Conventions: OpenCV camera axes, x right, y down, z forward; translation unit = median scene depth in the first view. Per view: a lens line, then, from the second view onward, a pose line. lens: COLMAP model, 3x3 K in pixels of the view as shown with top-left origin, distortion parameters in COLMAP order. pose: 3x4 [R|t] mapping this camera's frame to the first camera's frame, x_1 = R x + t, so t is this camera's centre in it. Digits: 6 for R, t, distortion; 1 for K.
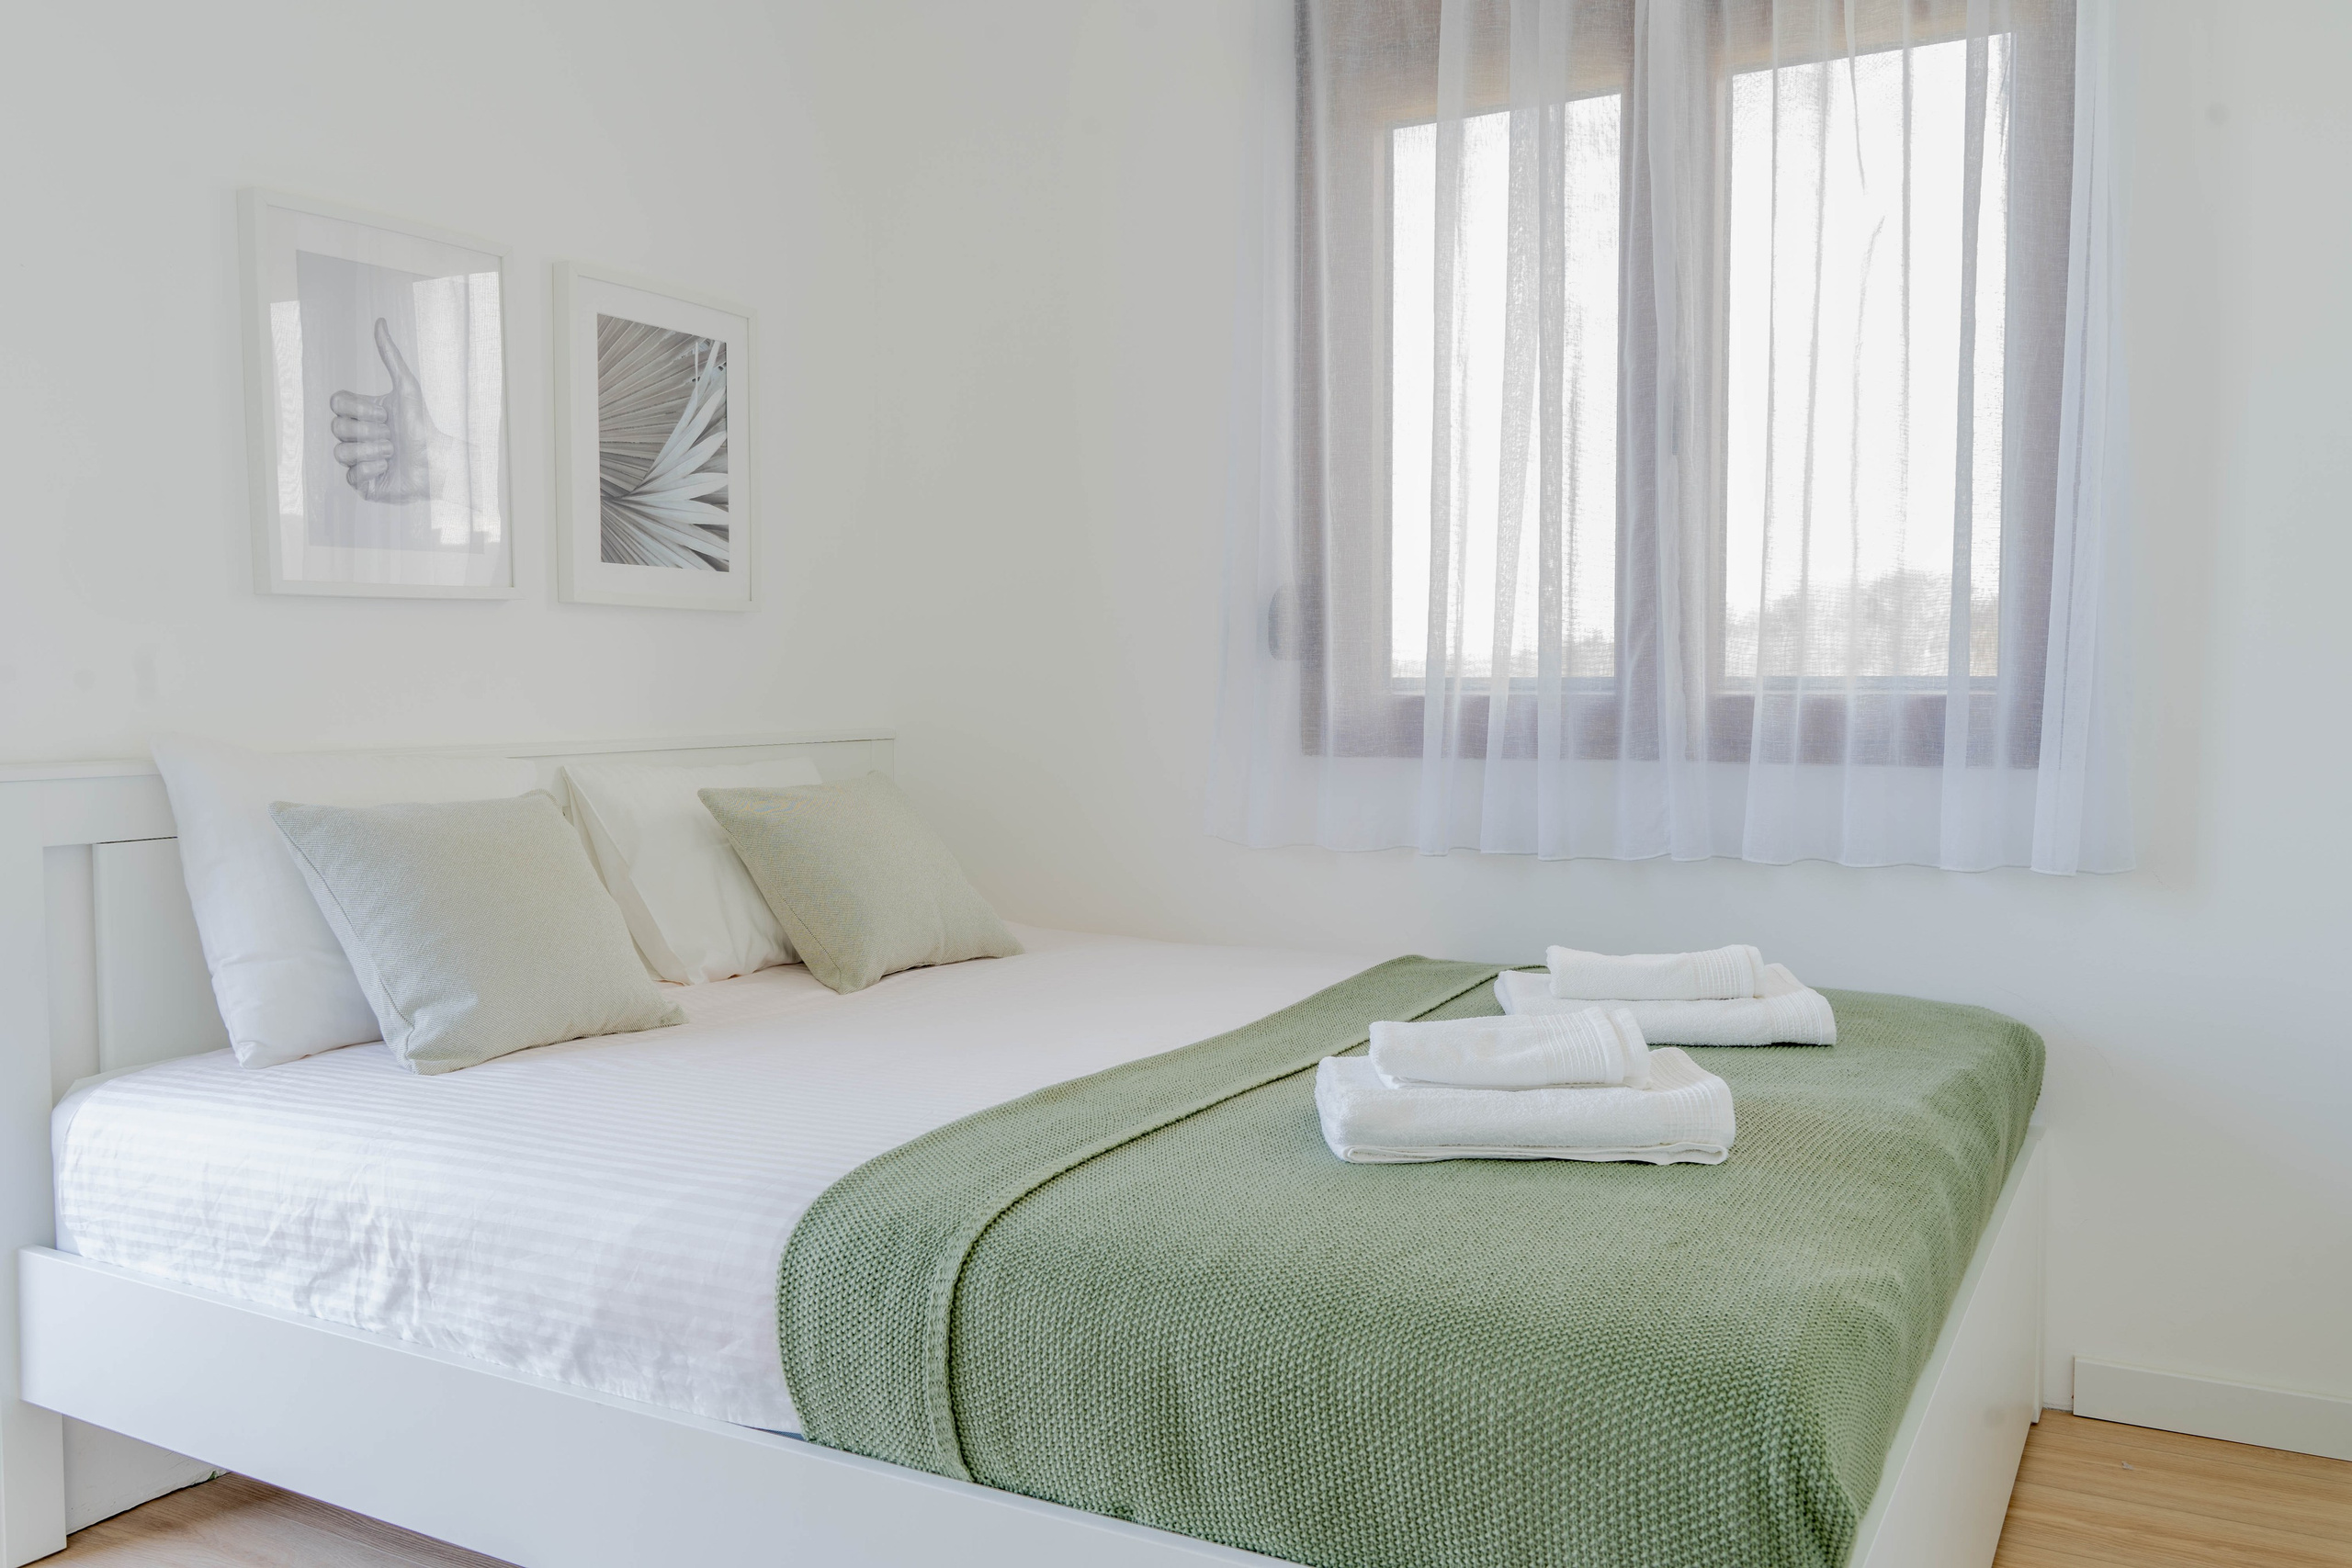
lens RADIAL K [[1863.4, 0, 1170.2], [0, 1863.4, 771.0], [0, 0, 1]] dist [0.004216, -0.013581]
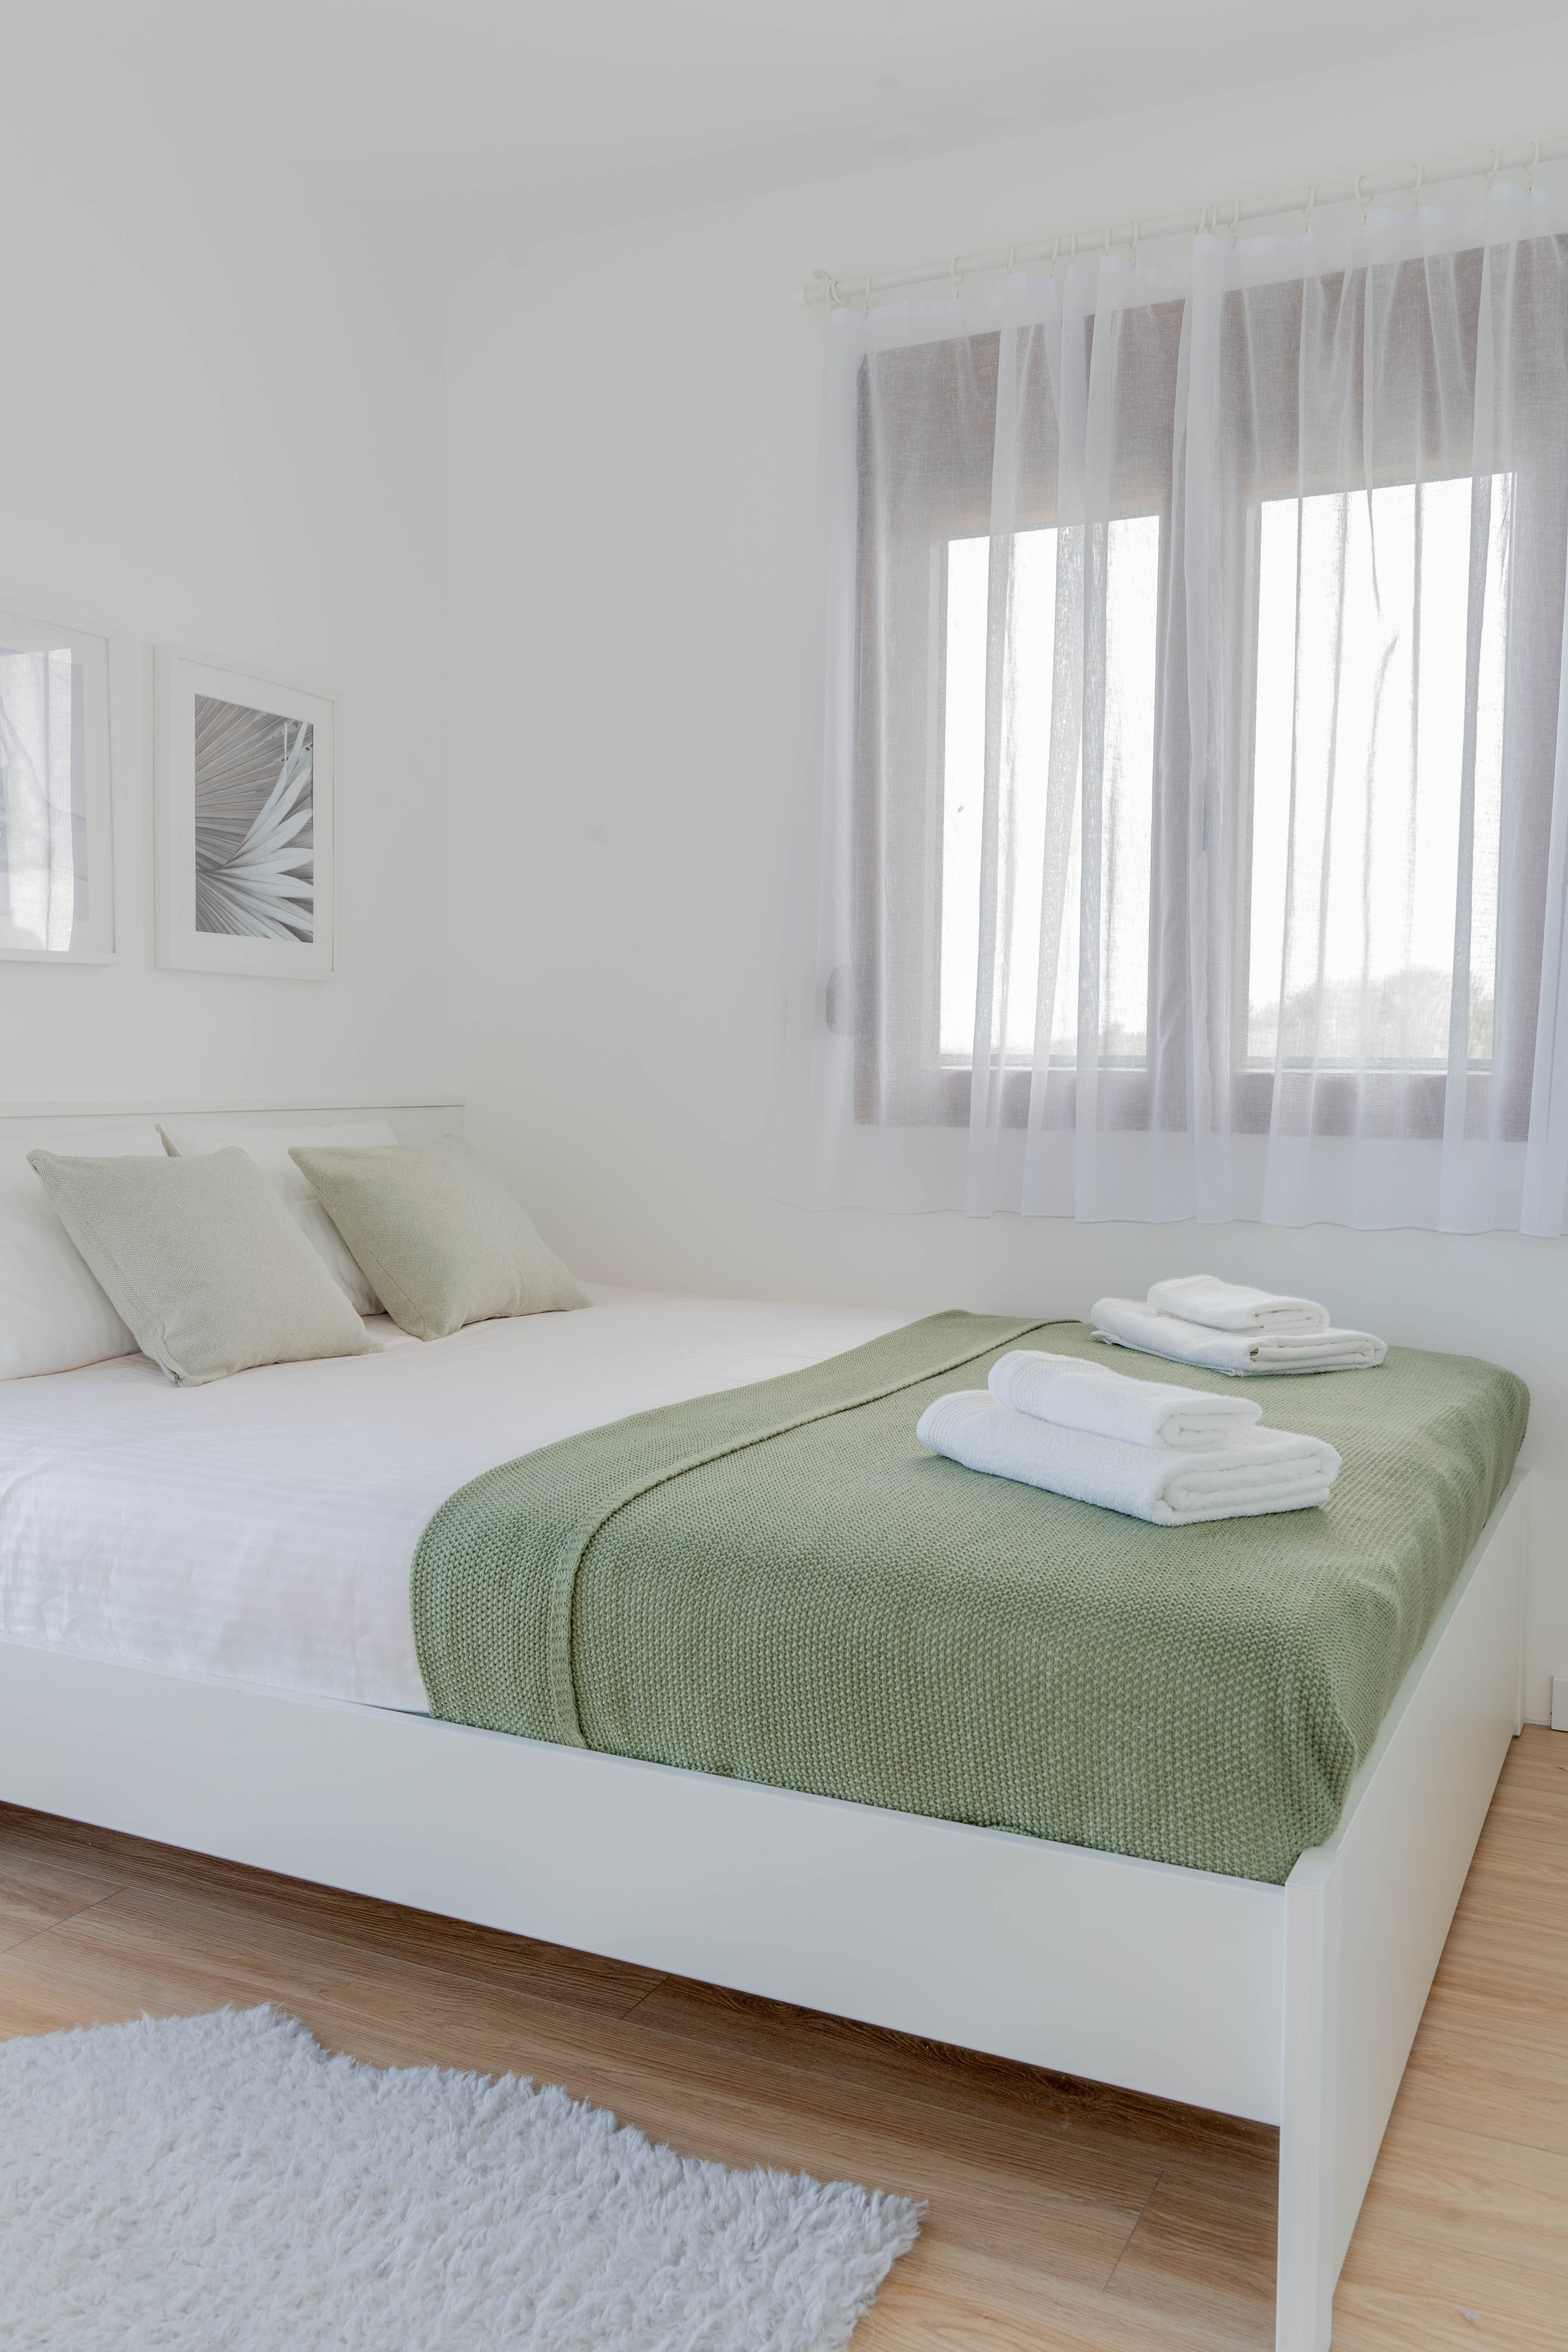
lens RADIAL K [[1867.4, 0, 793.2], [0, 1867.4, 1164.3], [0, 0, 1]] dist [0.007924, -0.016082]
pose [[0.998444, 0.011243, 0.054624, -0.026223], [-0.011494, 0.999925, 0.004286, 0.011495], [-0.054571, -0.004907, 0.998498, -0.075262]]
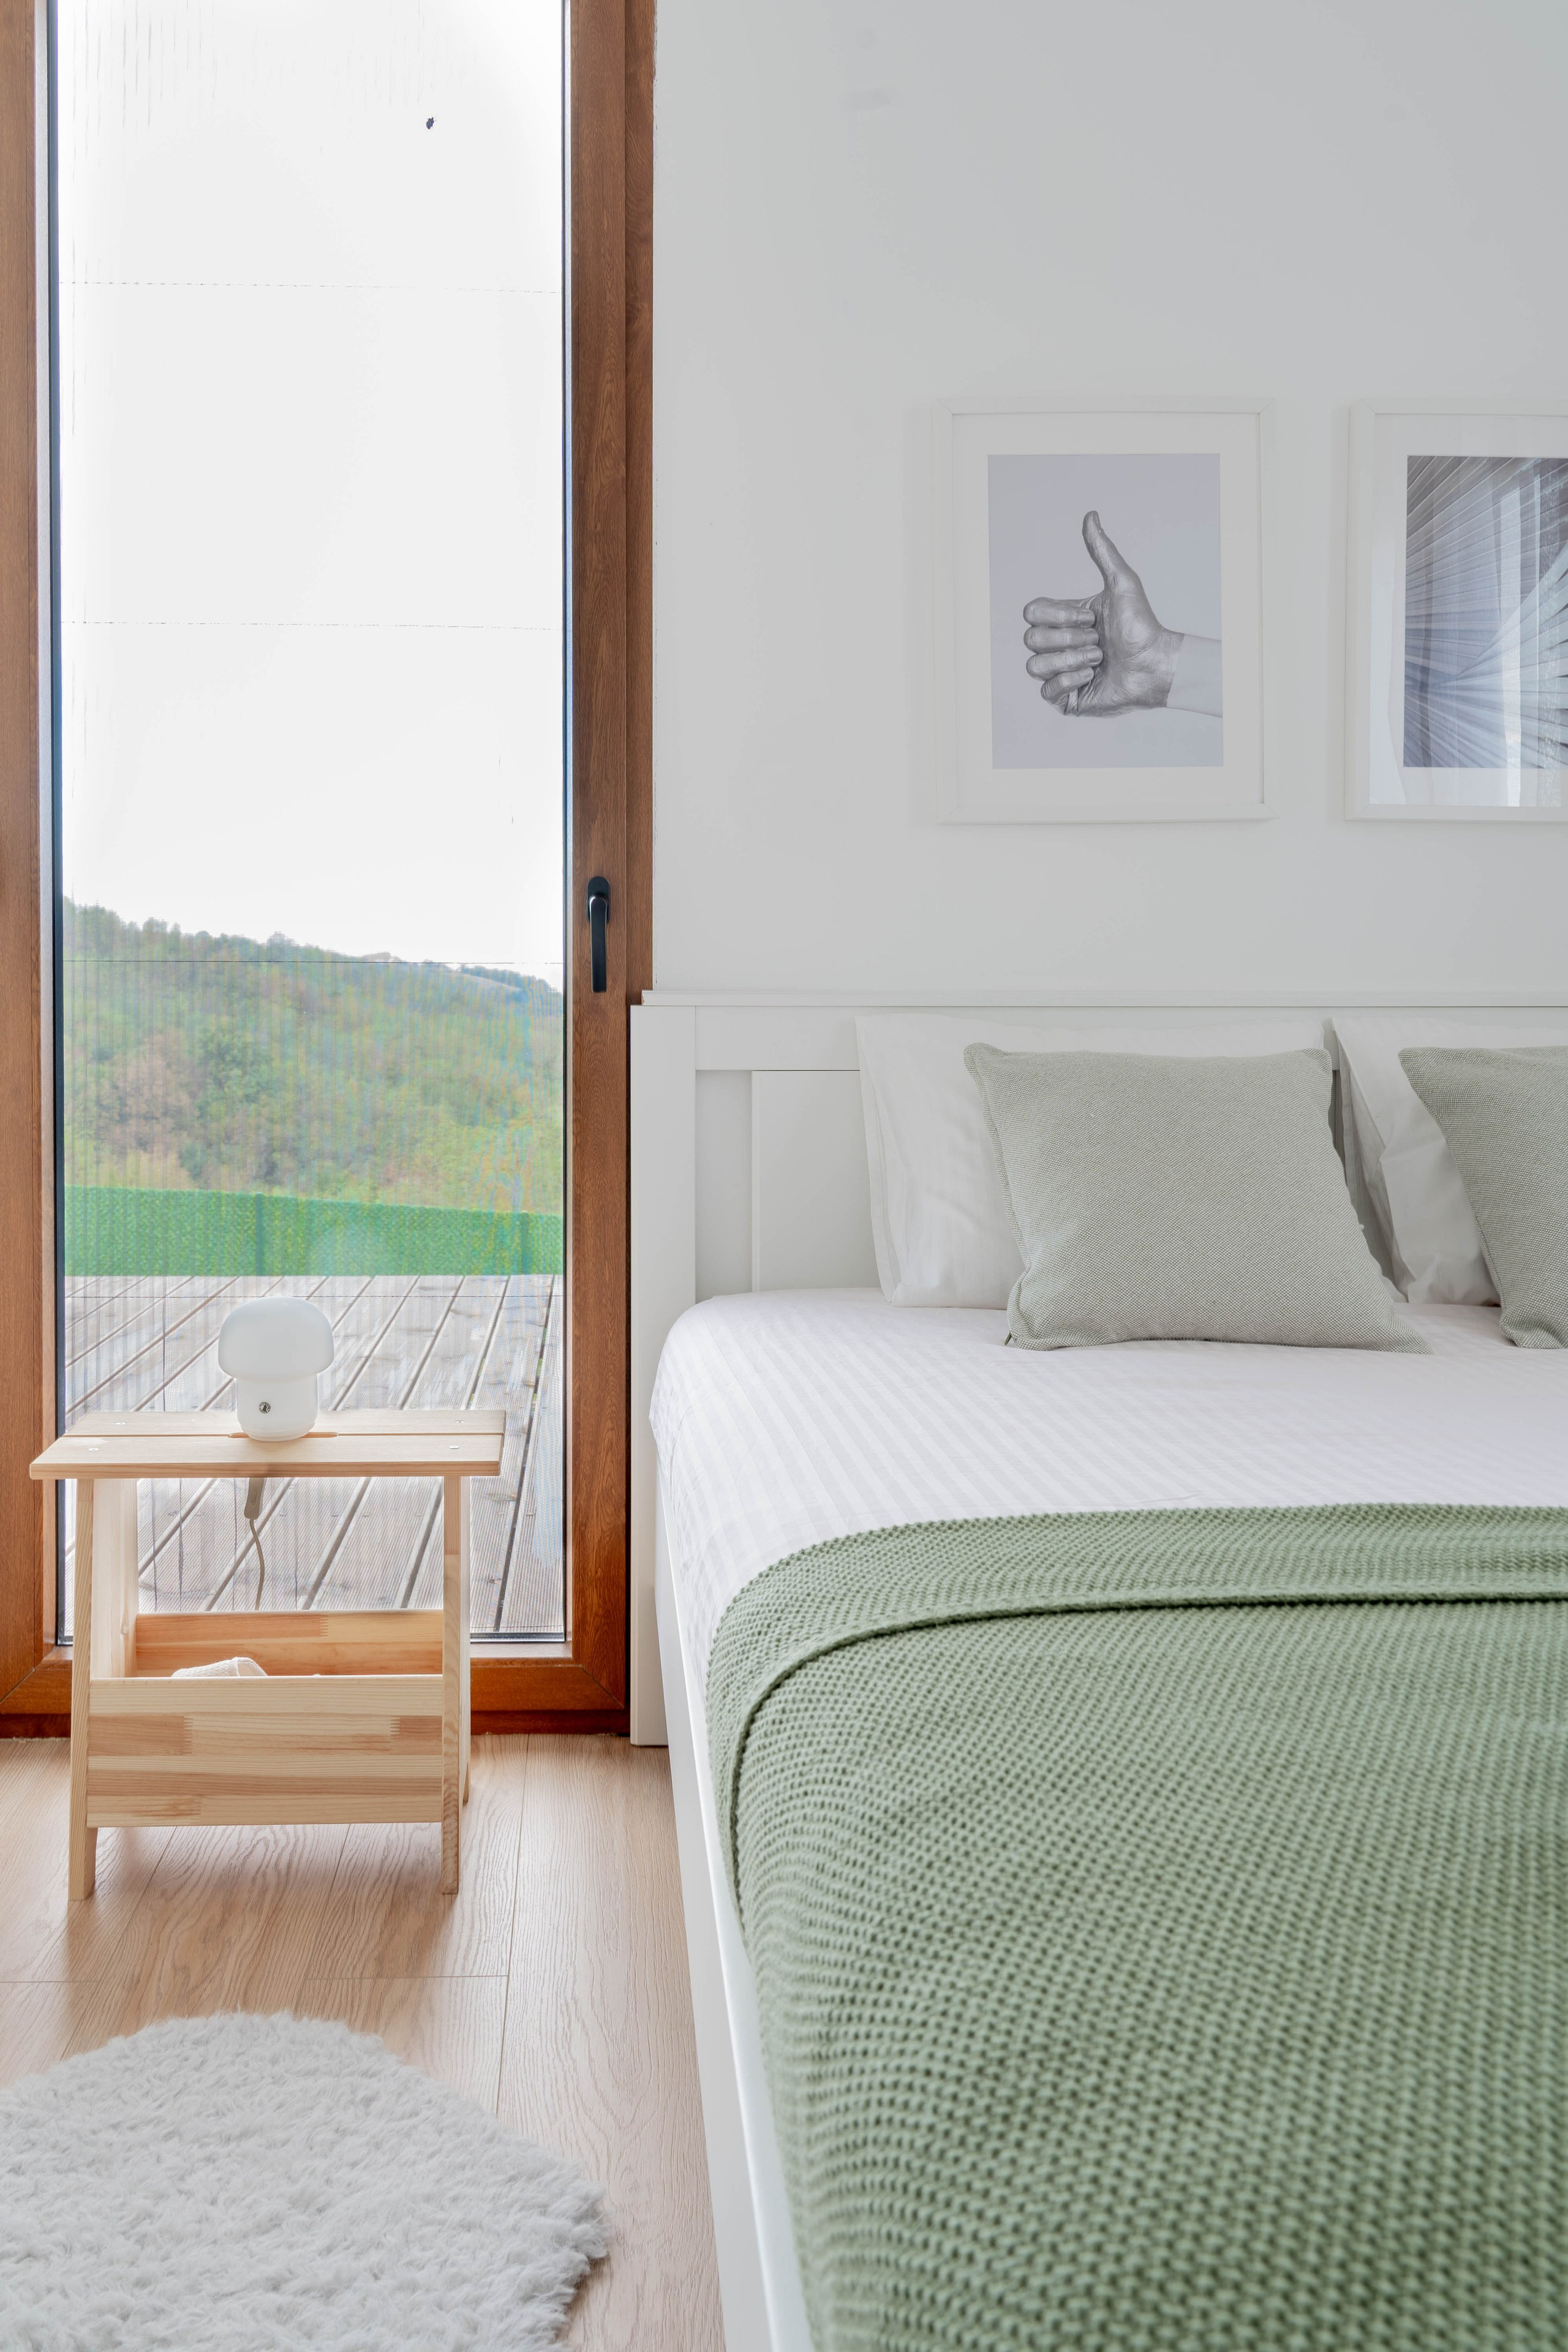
lens RADIAL K [[1941.5, 0, 648.2], [0, 1941.5, 985.8], [0, 0, 1]] dist [0.005797, -0.012406]
pose [[0.509642, 0.000931, -0.860386, 0.253424], [-0.047867, 0.998481, -0.027273, 0.019520], [0.859054, 0.055084, 0.508912, 0.325179]]
